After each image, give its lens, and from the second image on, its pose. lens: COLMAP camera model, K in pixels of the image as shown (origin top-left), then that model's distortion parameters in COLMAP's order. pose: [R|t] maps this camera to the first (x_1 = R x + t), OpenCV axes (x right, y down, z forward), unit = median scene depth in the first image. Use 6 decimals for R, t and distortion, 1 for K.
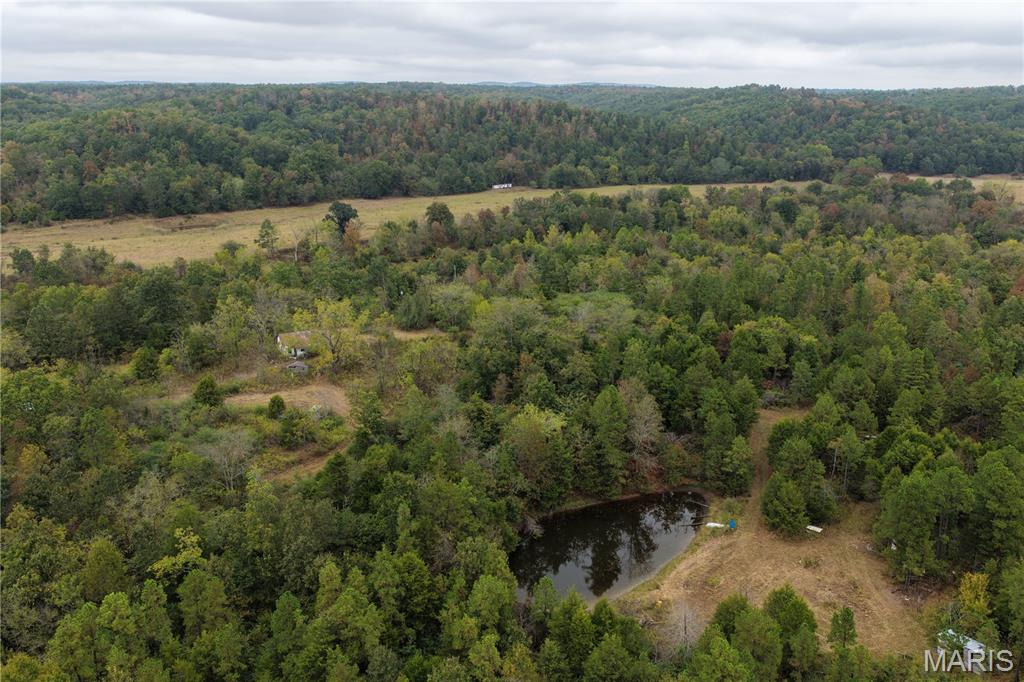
lens RADIAL K [[844.9, 0, 512.0], [0, 844.9, 341.0], [0, 0, 1]] dist [-0.012312, 0.039169]
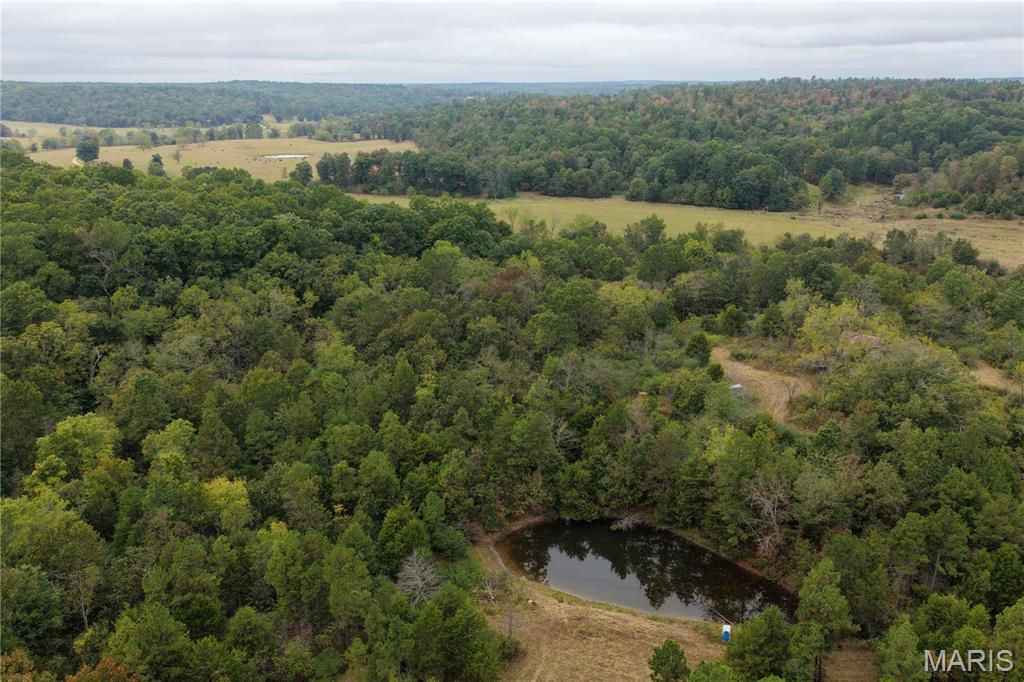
lens RADIAL K [[844.9, 0, 512.0], [0, 844.9, 341.0], [0, 0, 1]] dist [-0.012312, 0.039169]
pose [[0.296323, 0.272548, -0.915374, 0.189133], [-0.268027, 0.943636, 0.194197, -0.030934], [0.916708, 0.187800, 0.352672, 0.113115]]
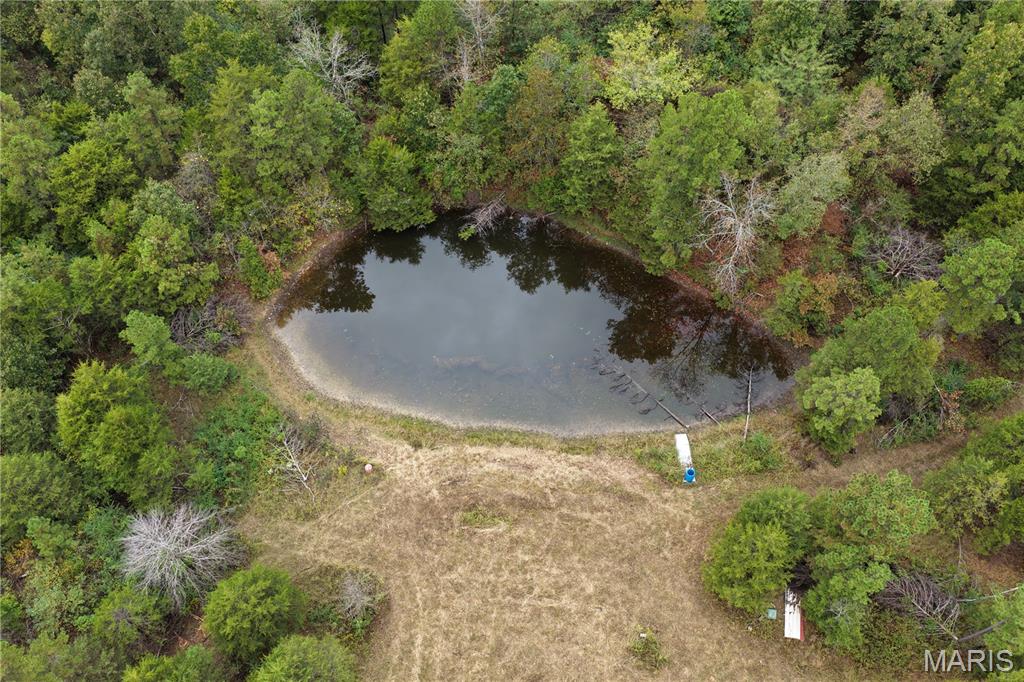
lens RADIAL K [[844.9, 0, 512.0], [0, 844.9, 341.0], [0, 0, 1]] dist [-0.012312, 0.039169]
pose [[0.560039, 0.710213, -0.426560, 0.079179], [-0.240367, 0.632026, 0.736727, -0.038935], [0.792830, -0.310065, 0.524671, 0.156003]]
